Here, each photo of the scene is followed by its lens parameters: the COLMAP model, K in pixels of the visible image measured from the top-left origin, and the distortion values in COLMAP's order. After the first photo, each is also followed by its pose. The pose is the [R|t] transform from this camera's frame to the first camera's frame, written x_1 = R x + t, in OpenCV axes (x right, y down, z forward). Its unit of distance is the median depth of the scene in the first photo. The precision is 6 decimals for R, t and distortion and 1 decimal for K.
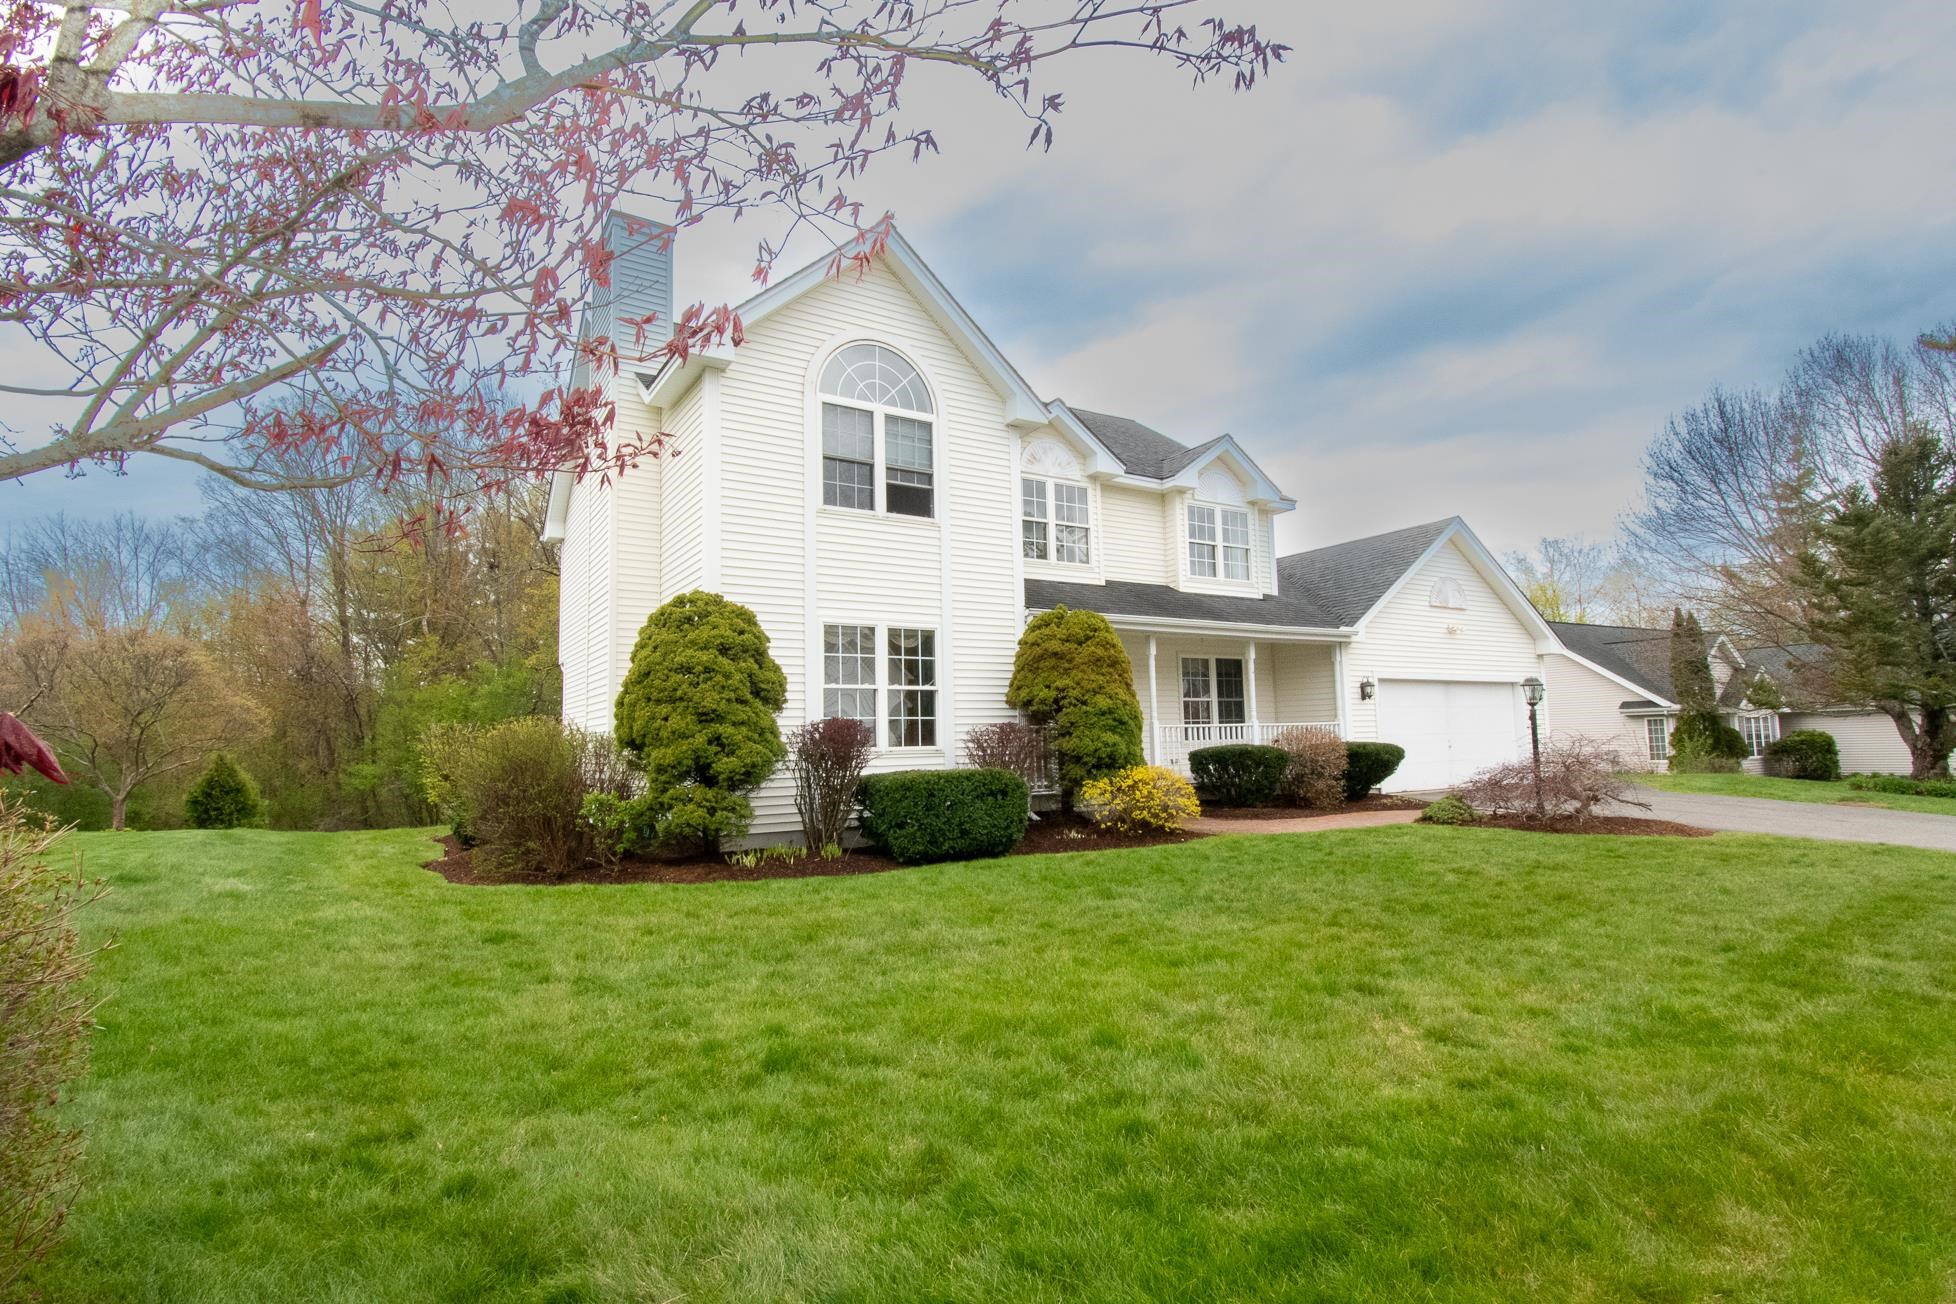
lens RADIAL K [[941.6, 0, 976.1], [0, 941.6, 649.6], [0, 0, 1]] dist [0.003929, 0.000058]
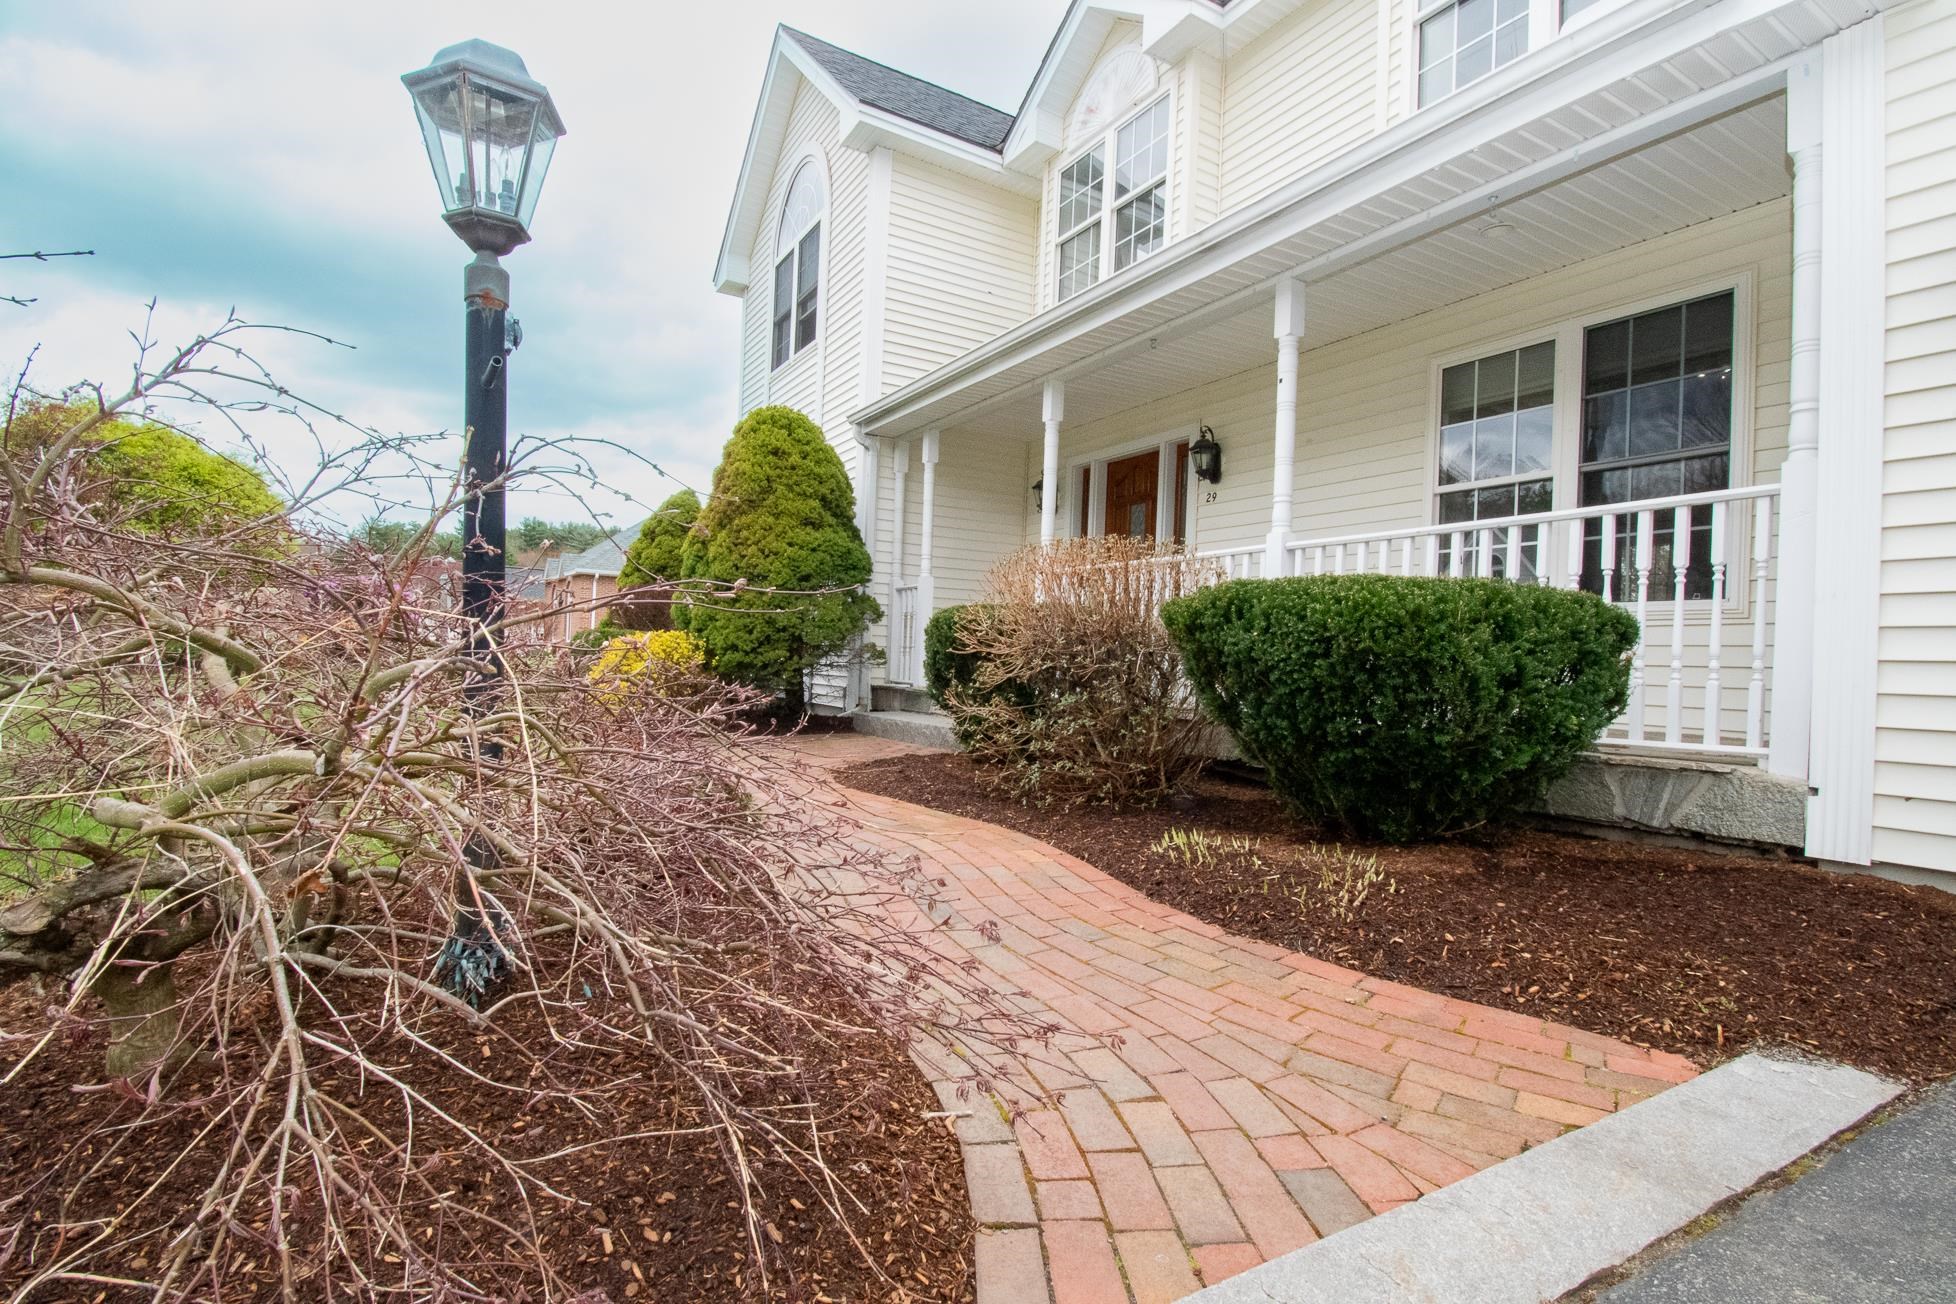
lens RADIAL K [[955.4, 0, 985.8], [0, 955.4, 661.2], [0, 0, 1]] dist [0.015394, 0.000249]
pose [[-0.014965, 0.029750, -0.999445, 0.783127], [0.069525, 0.997169, 0.028641, 0.127288], [0.997468, -0.069058, -0.016991, 1.130862]]
